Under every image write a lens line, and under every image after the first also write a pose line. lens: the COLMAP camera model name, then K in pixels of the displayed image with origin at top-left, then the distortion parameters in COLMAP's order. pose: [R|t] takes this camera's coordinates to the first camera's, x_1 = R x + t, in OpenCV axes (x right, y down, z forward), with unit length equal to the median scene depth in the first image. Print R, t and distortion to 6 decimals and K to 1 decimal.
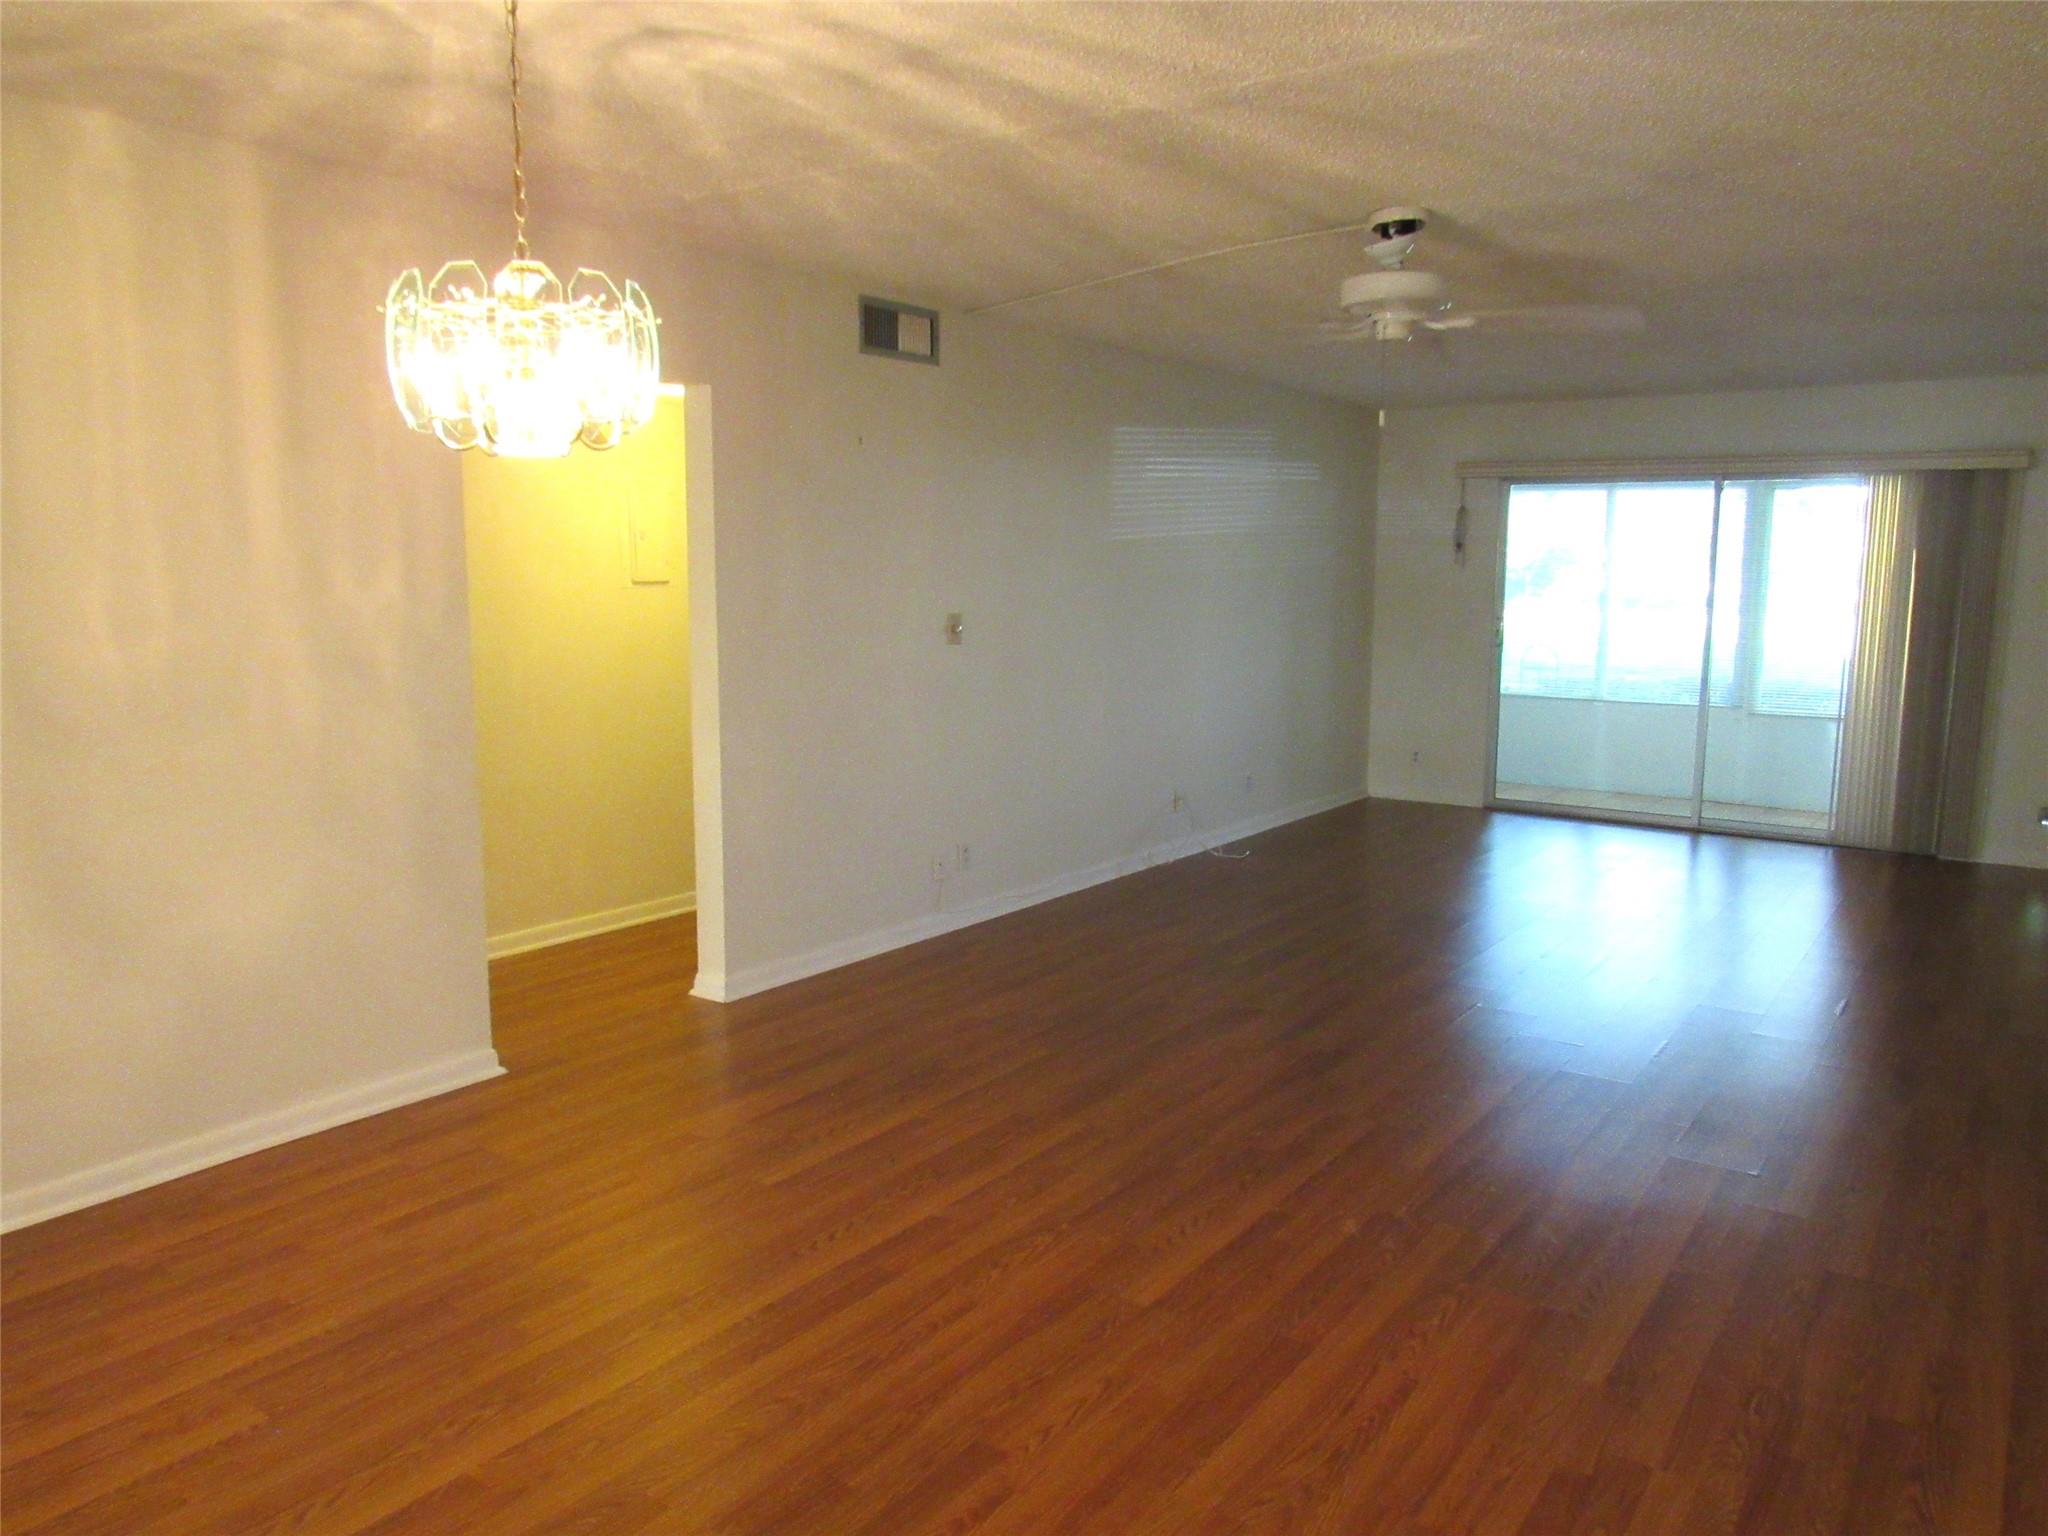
lens RADIAL K [[1454.3, 0, 1024.0], [0, 1454.3, 768.0], [0, 0, 1]] dist [-0.035170, 0.009943]
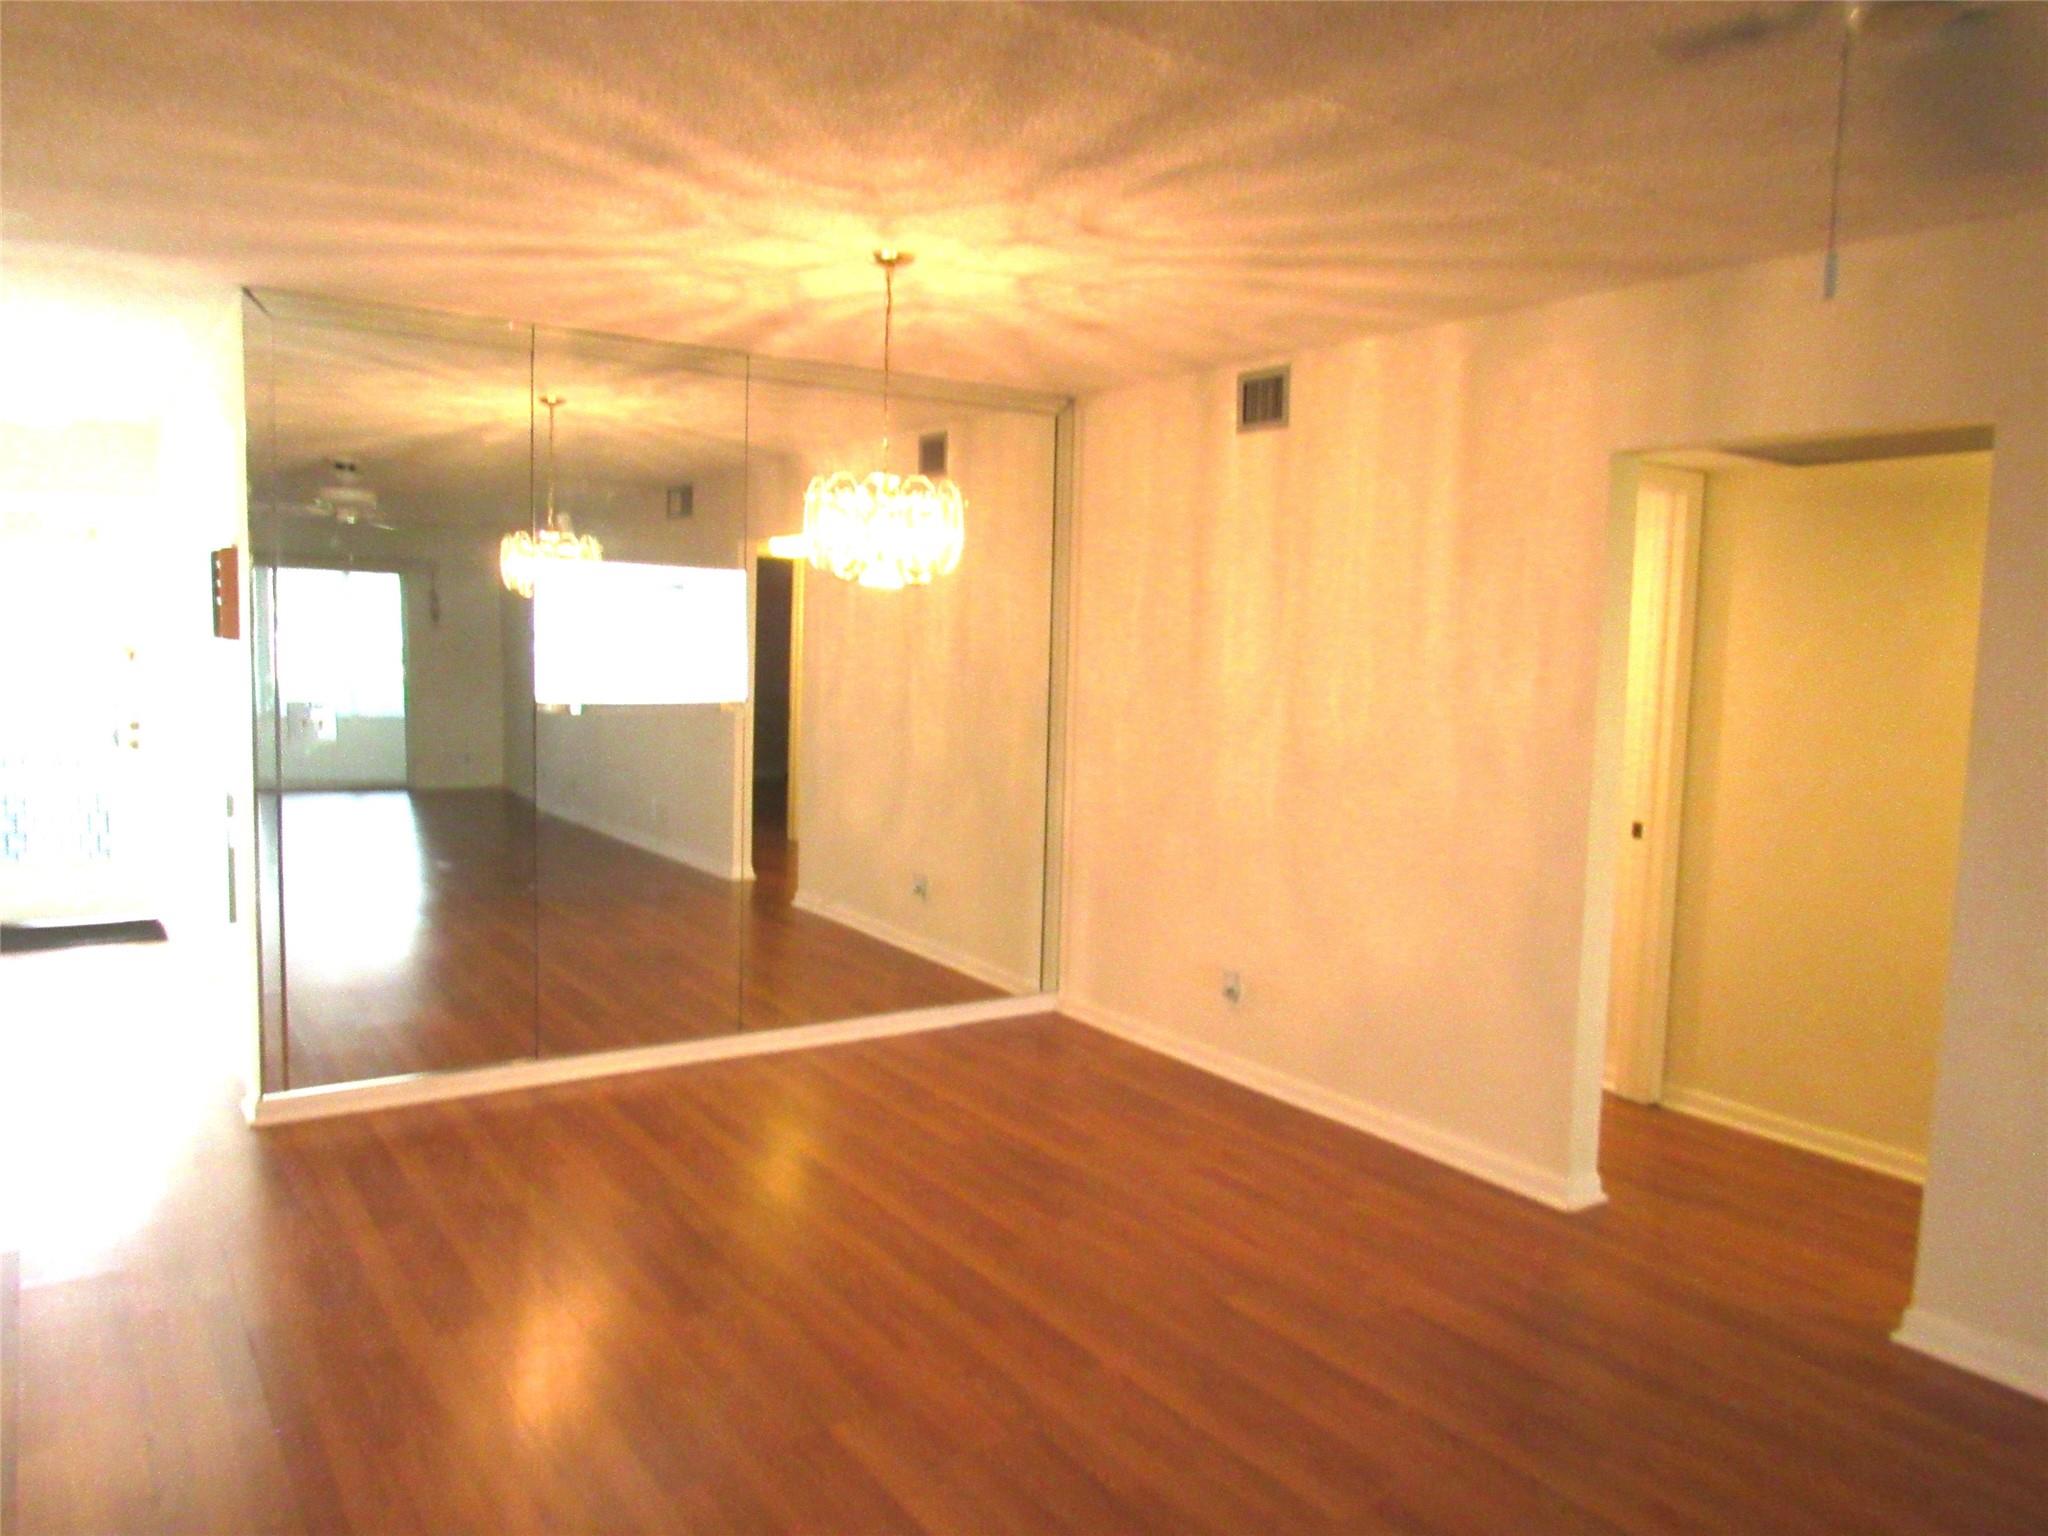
lens RADIAL K [[1454.3, 0, 1024.0], [0, 1454.3, 768.0], [0, 0, 1]] dist [-0.035170, 0.009943]
pose [[-0.331453, 0.076951, -0.940328, 0.363006], [-0.164866, 0.976609, 0.138033, -0.083053], [0.928955, 0.200780, -0.311013, 0.533475]]
